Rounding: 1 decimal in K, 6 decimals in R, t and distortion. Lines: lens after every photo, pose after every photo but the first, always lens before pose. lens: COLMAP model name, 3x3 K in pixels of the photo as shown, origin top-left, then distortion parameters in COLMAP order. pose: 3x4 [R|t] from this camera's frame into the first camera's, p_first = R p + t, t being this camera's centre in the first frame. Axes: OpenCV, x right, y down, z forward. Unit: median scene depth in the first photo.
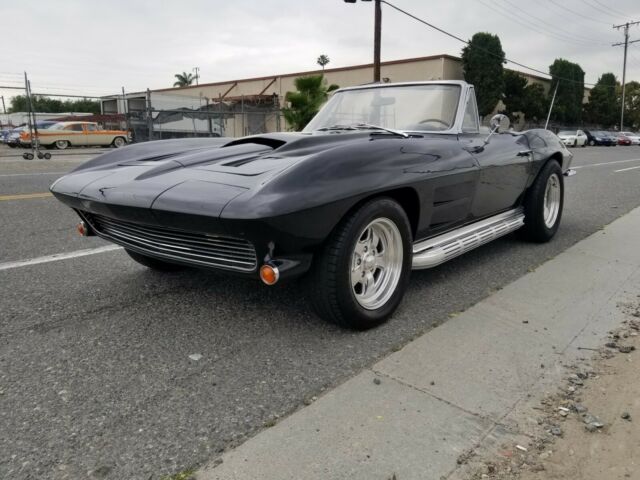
lens RADIAL K [[505.3, 0, 320.0], [0, 505.3, 240.0], [0, 0, 1]] dist [0.082647, -0.152098]
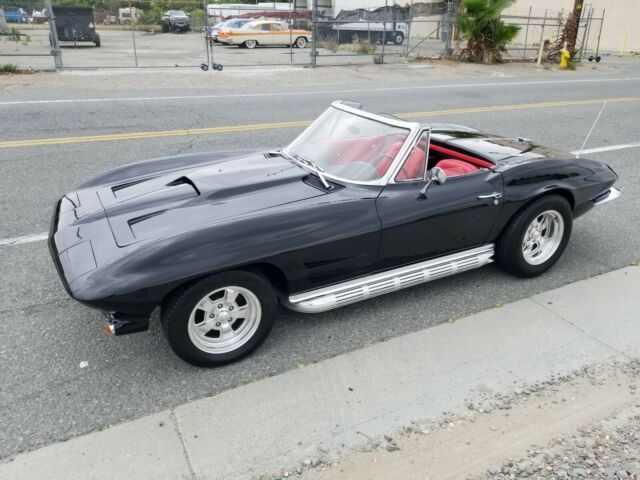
lens RADIAL K [[505.3, 0, 320.0], [0, 505.3, 240.0], [0, 0, 1]] dist [0.082647, -0.152098]
pose [[0.922985, 0.169268, -0.345611, 0.580002], [-0.092451, 0.969302, 0.227831, -0.358712], [0.373566, -0.178332, 0.910300, -0.004821]]
